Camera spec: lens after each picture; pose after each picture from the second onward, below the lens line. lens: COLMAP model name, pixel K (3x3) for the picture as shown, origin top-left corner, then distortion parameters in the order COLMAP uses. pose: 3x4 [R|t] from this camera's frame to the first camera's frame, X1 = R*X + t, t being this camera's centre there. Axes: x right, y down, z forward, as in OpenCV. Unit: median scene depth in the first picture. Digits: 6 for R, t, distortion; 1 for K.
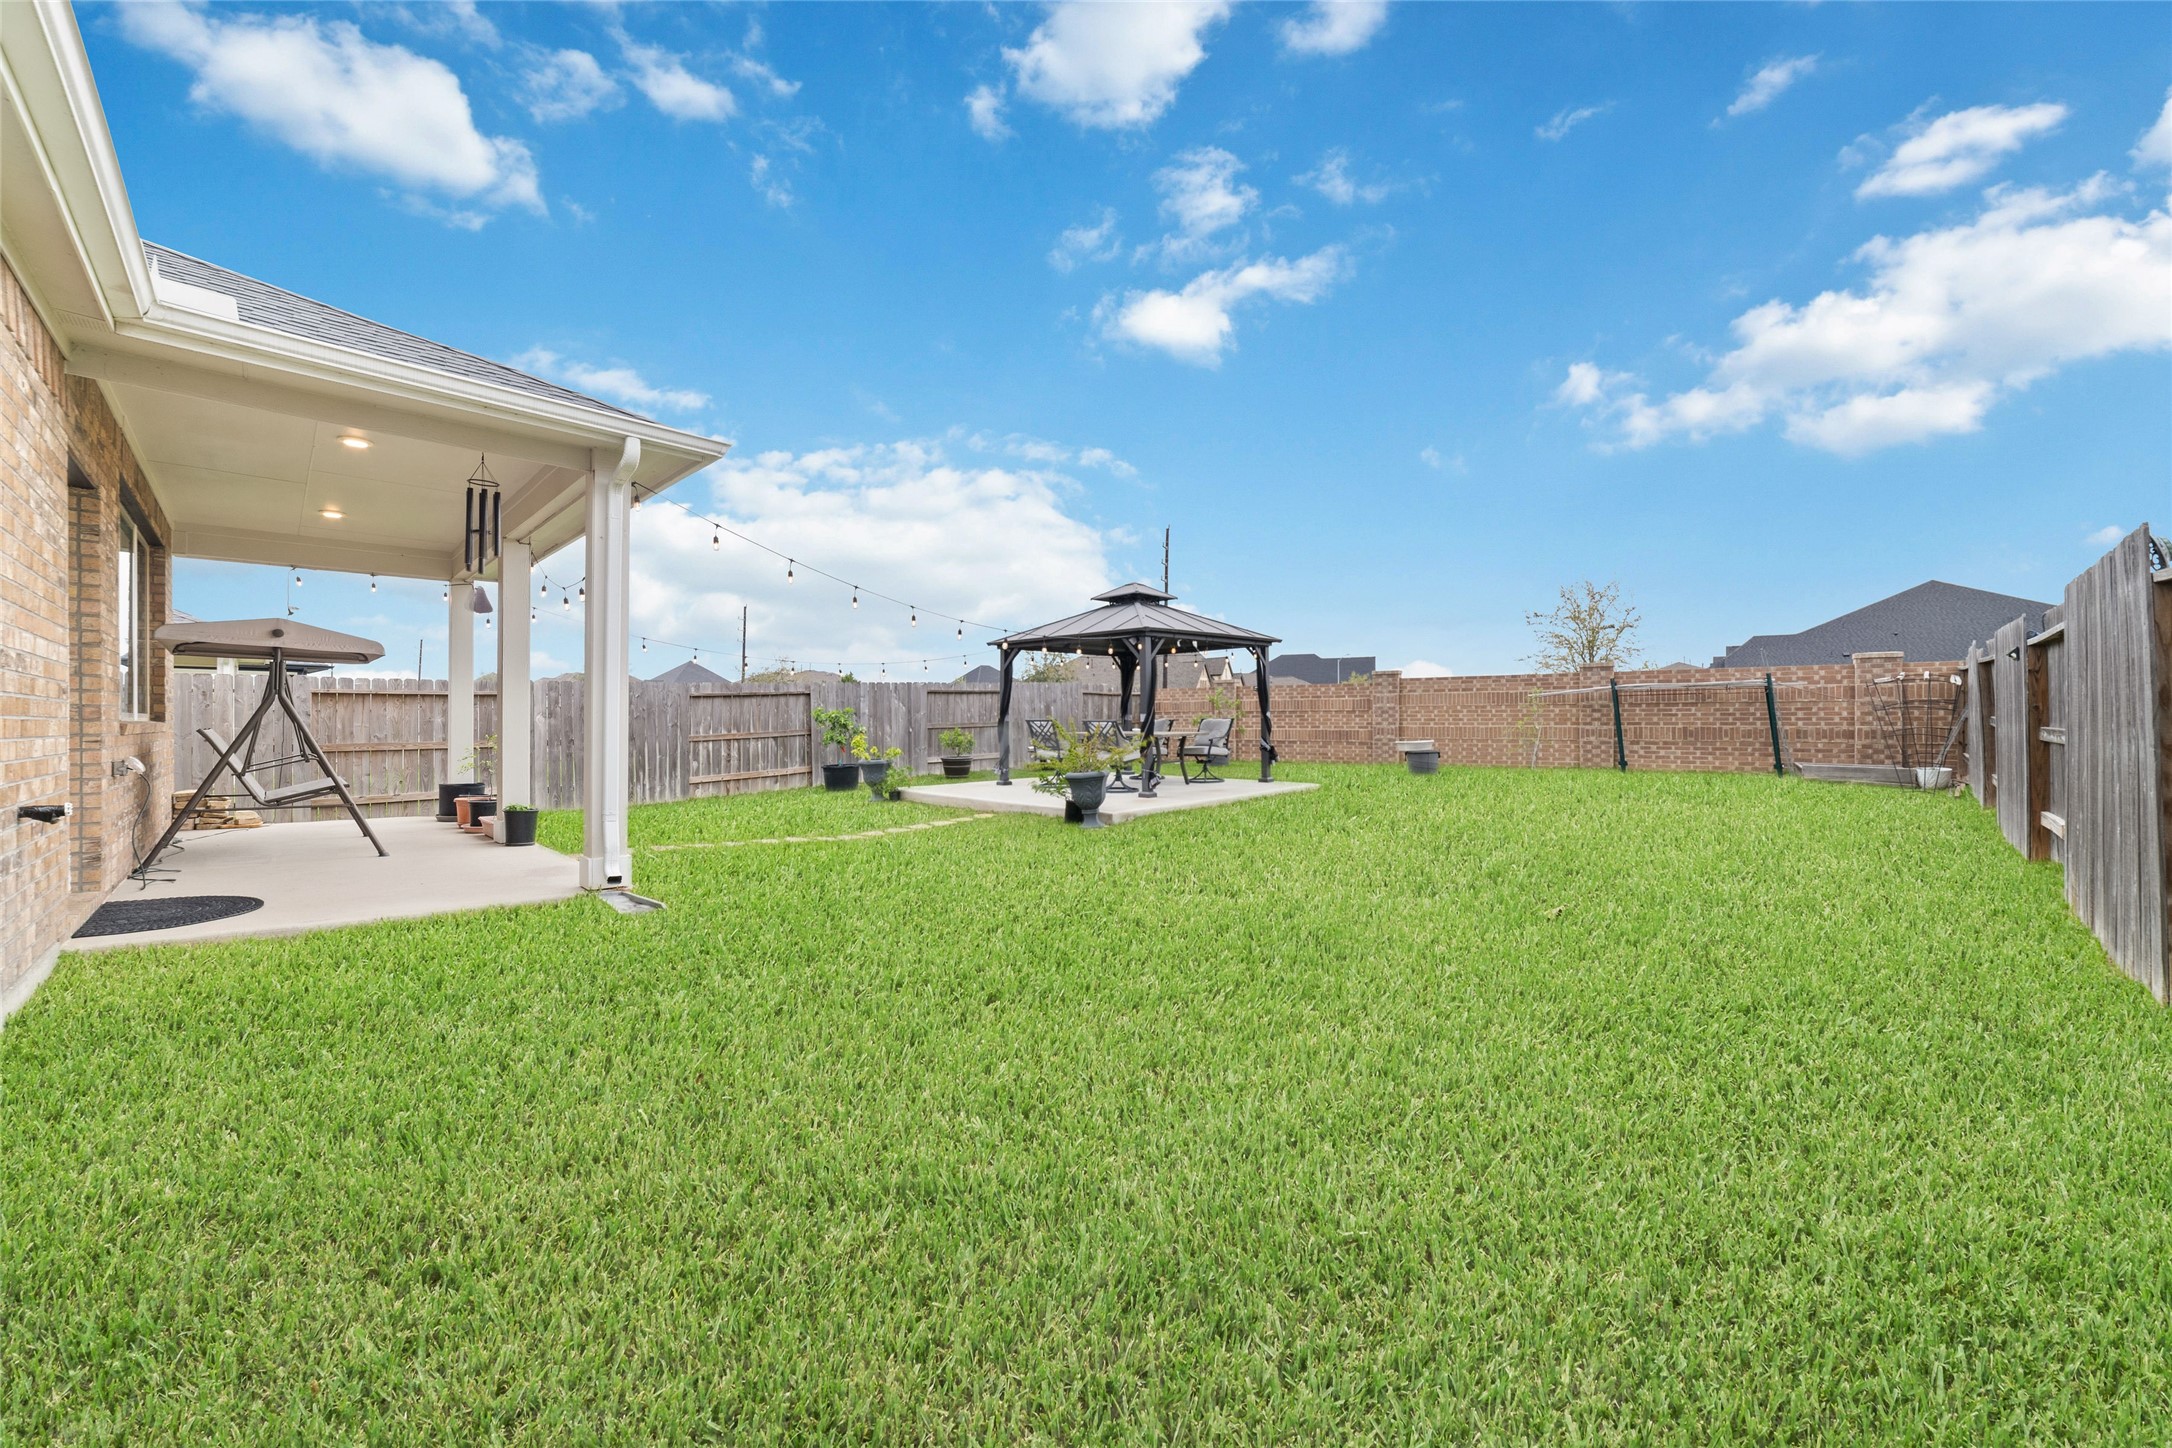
lens RADIAL K [[712.6, 0, 1080.2], [0, 712.6, 755.7], [0, 0, 1]] dist [-0.002333, 0.000448]
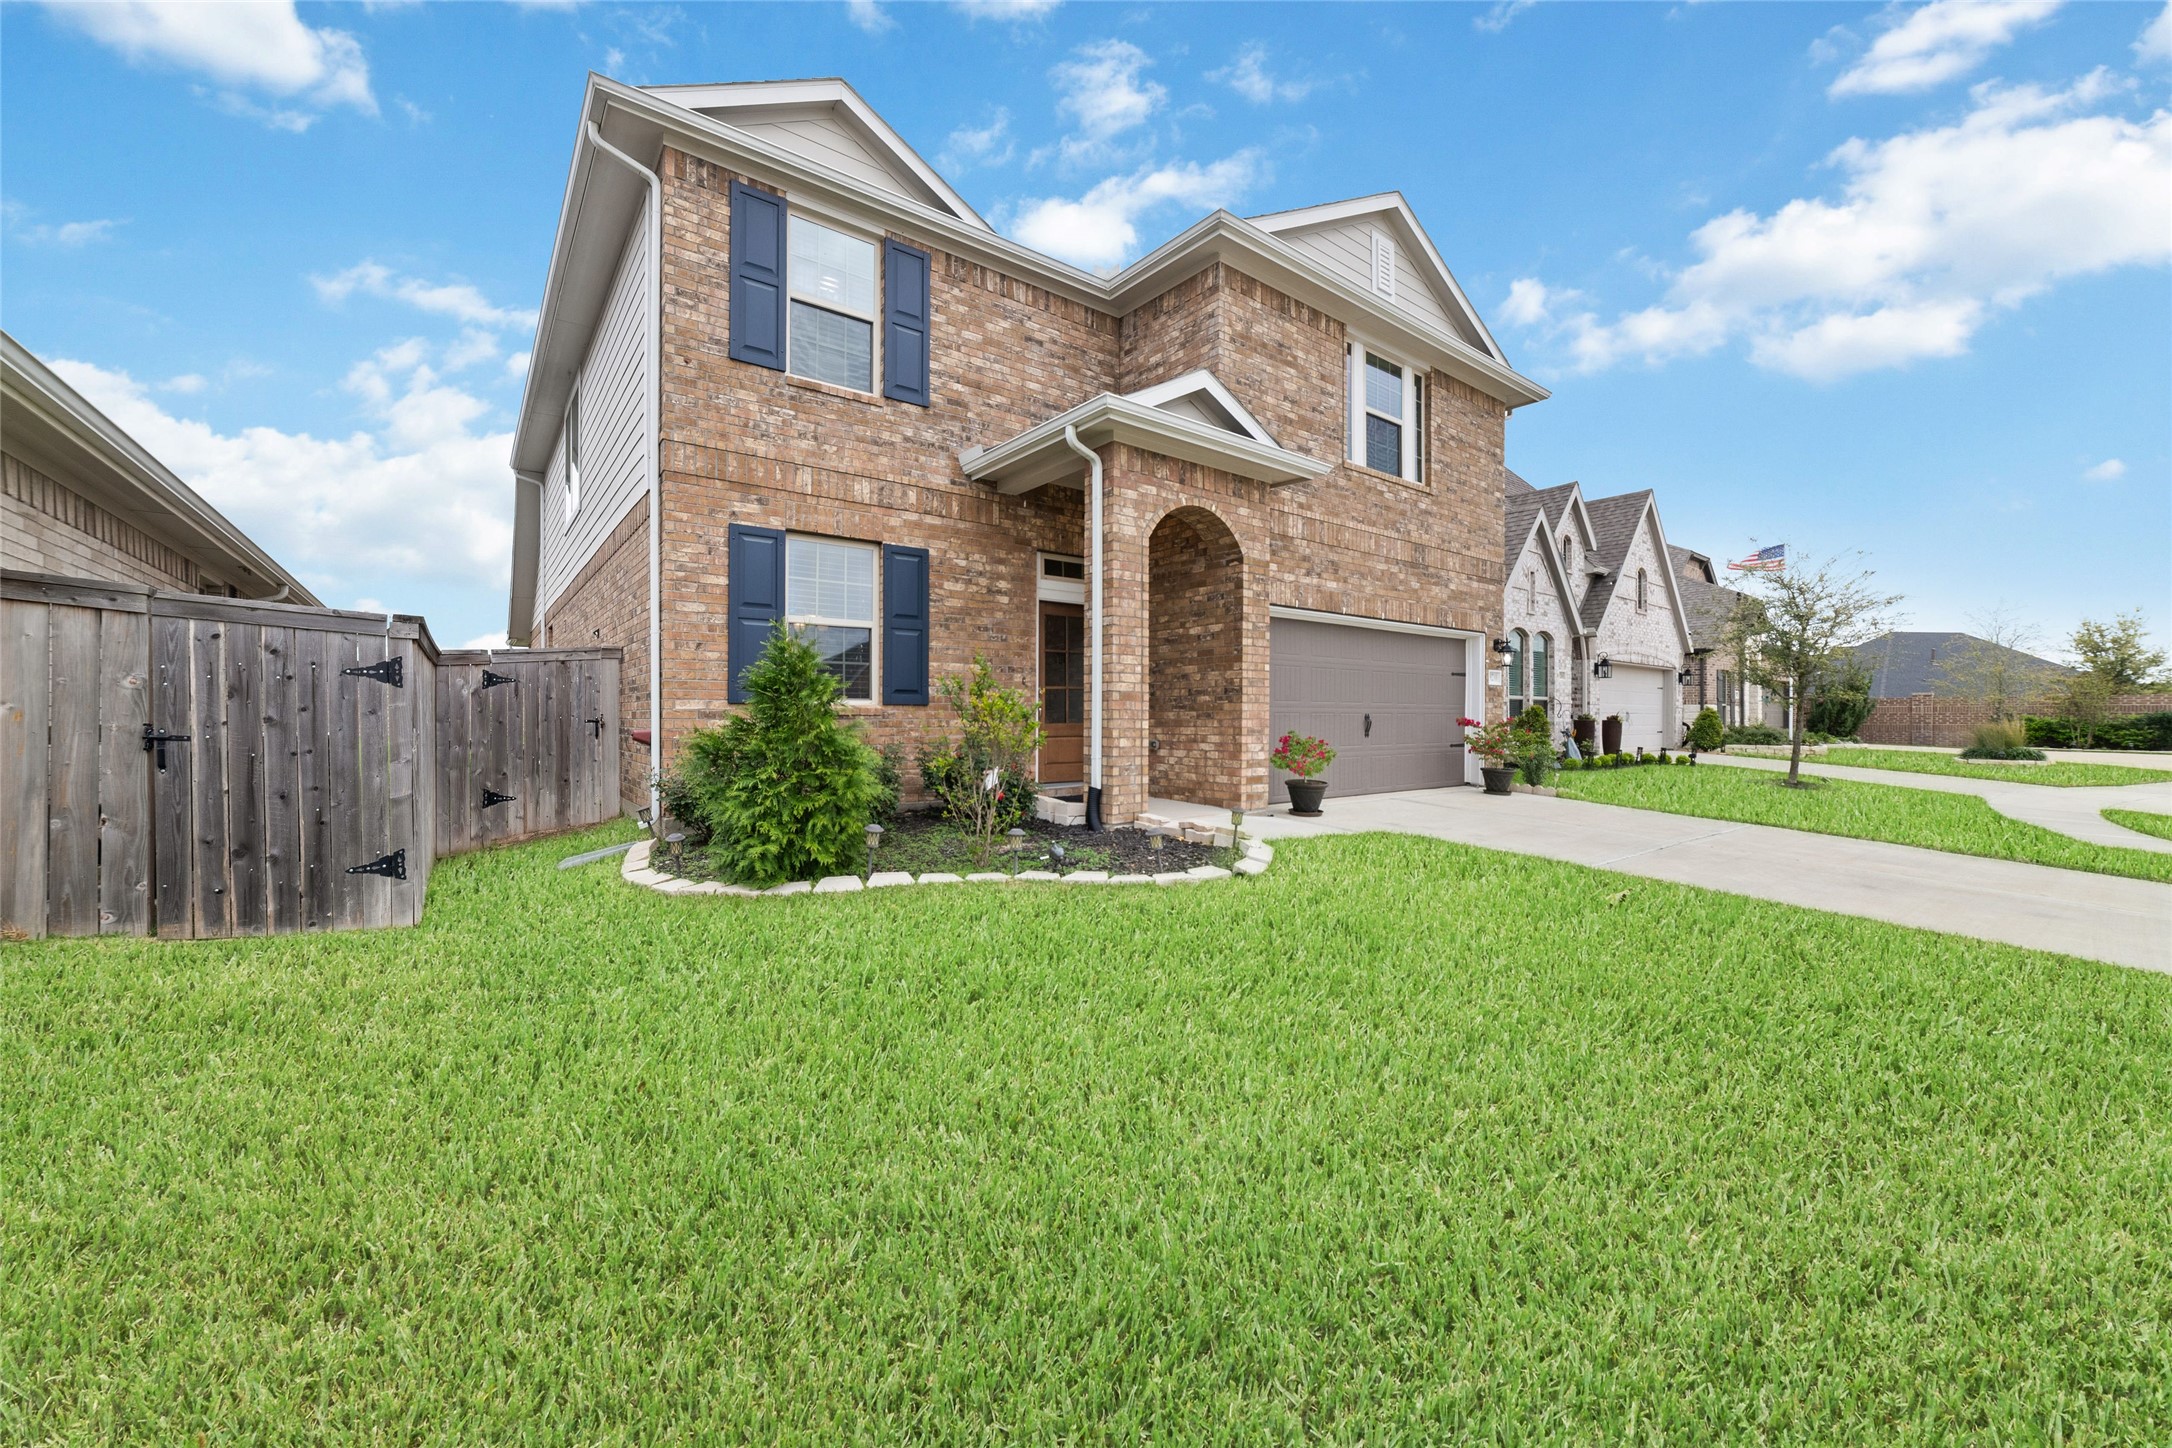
lens RADIAL K [[815.4, 0, 1081.6], [0, 815.4, 718.7], [0, 0, 1]] dist [-0.002591, 0.000573]
pose [[1.000000, 0.000044, 0.000086, 0.007187], [-0.000044, 1.000000, 0.000069, 0.000280], [-0.000086, -0.000069, 1.000000, -0.001637]]
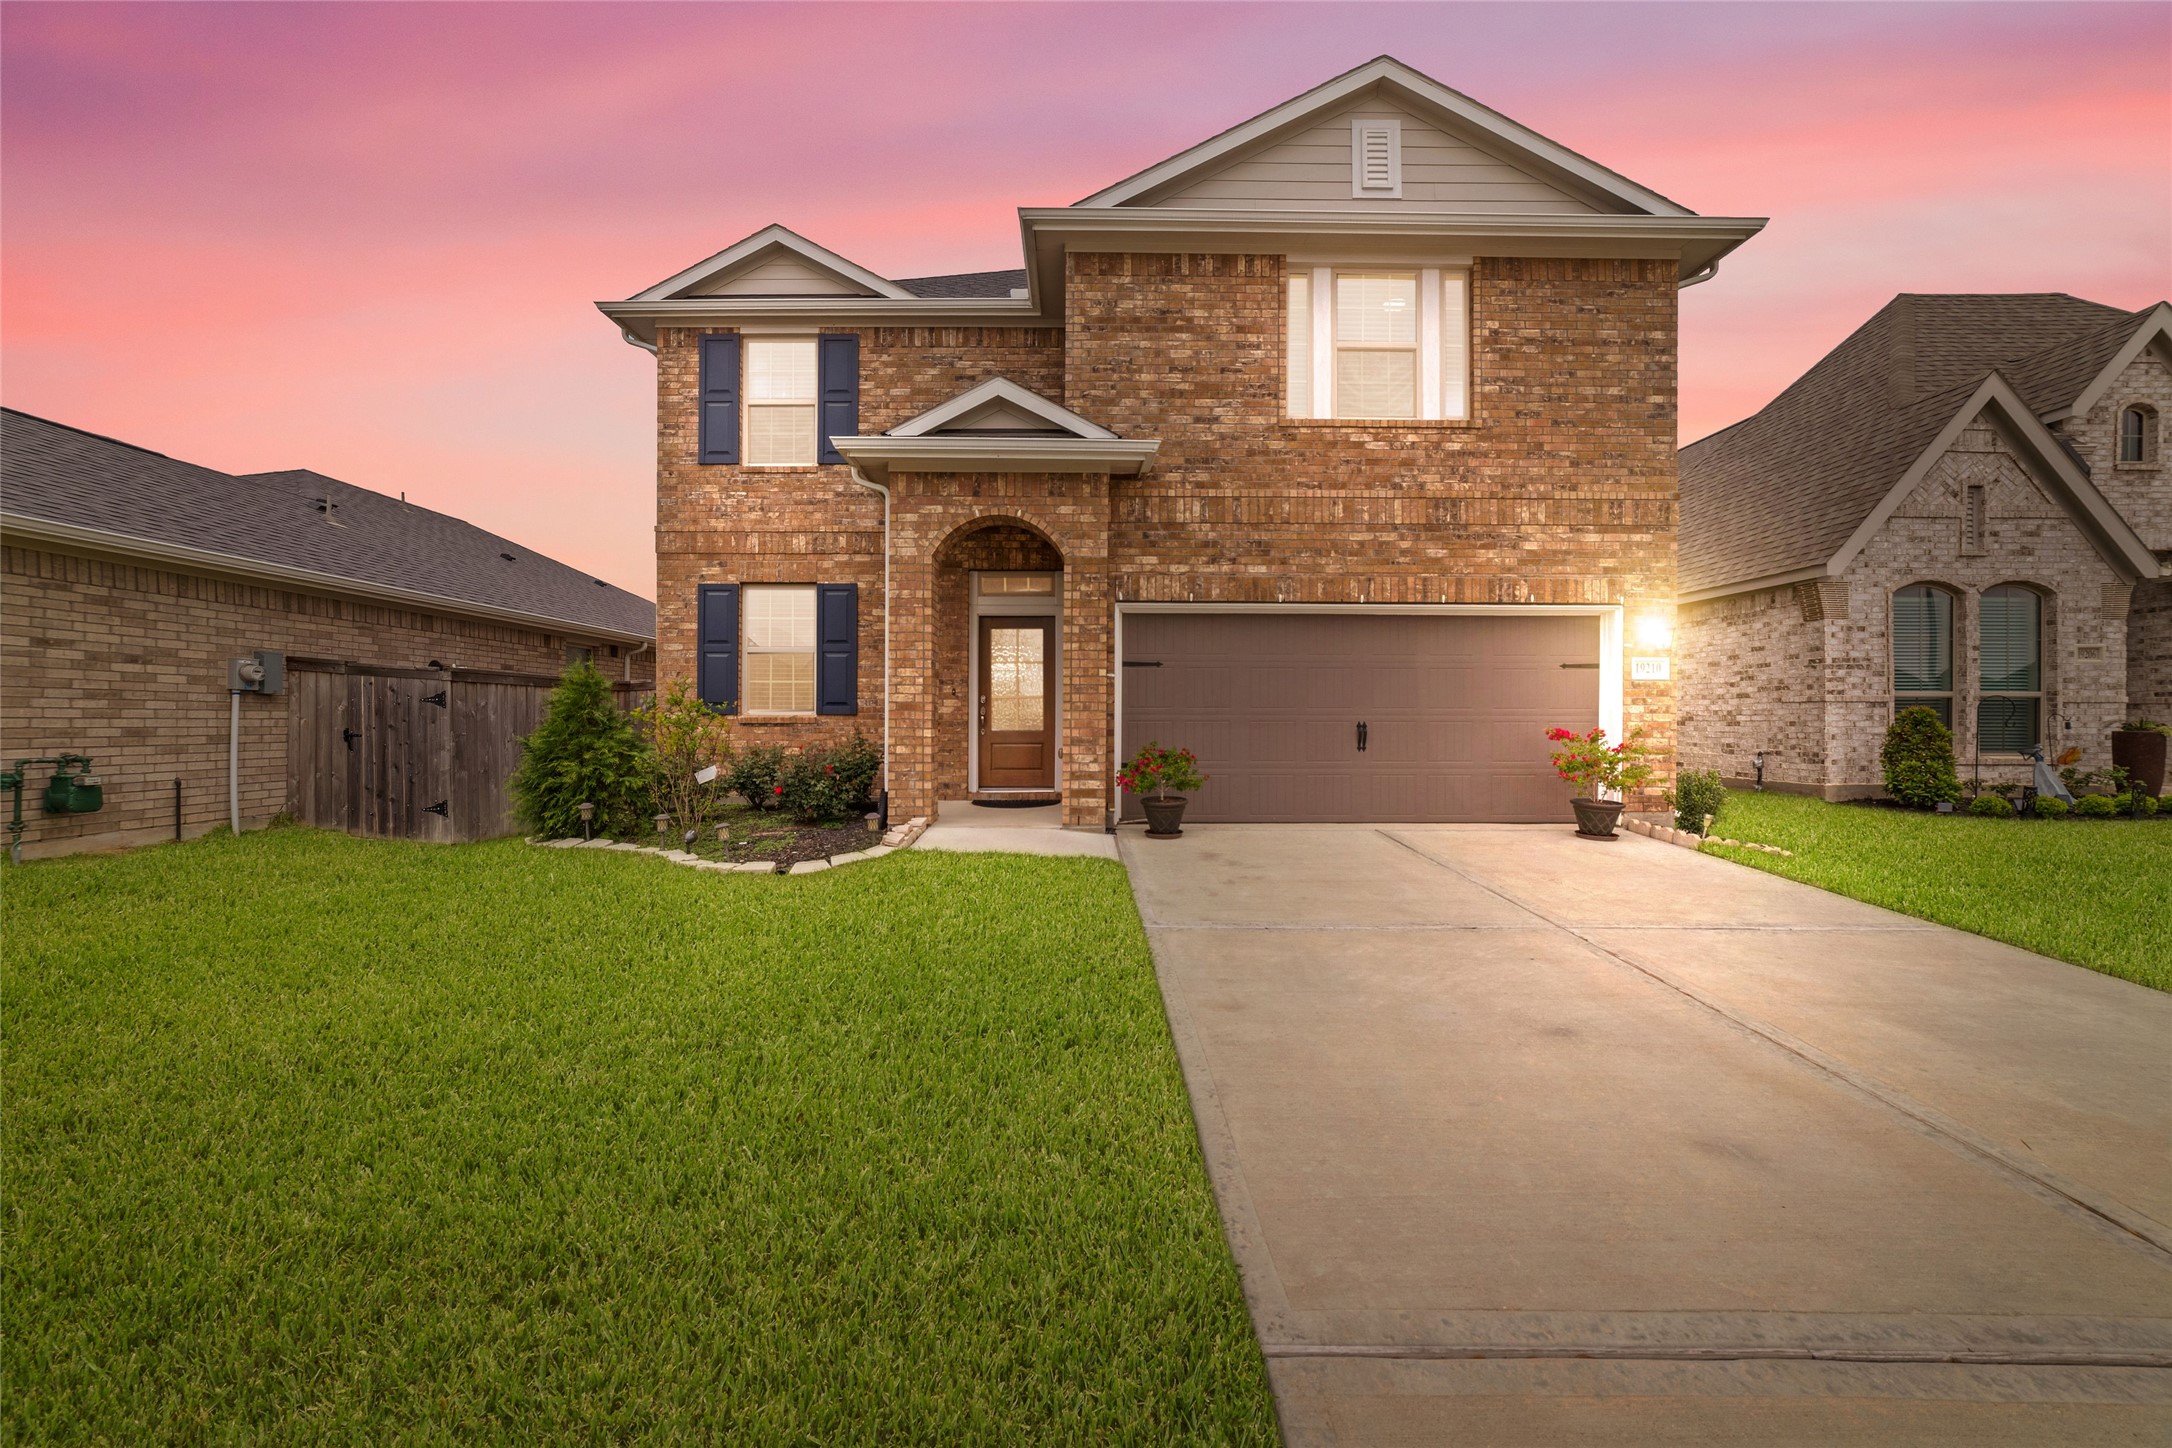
lens RADIAL K [[815.4, 0, 1079.3], [0, 815.4, 719.7], [0, 0, 1]] dist [-0.002591, 0.000573]
pose [[0.797147, -0.000318, -0.603785, 1.583384], [-0.002368, 0.999991, -0.003653, -0.011493], [0.603781, 0.004342, 0.797139, 0.503825]]
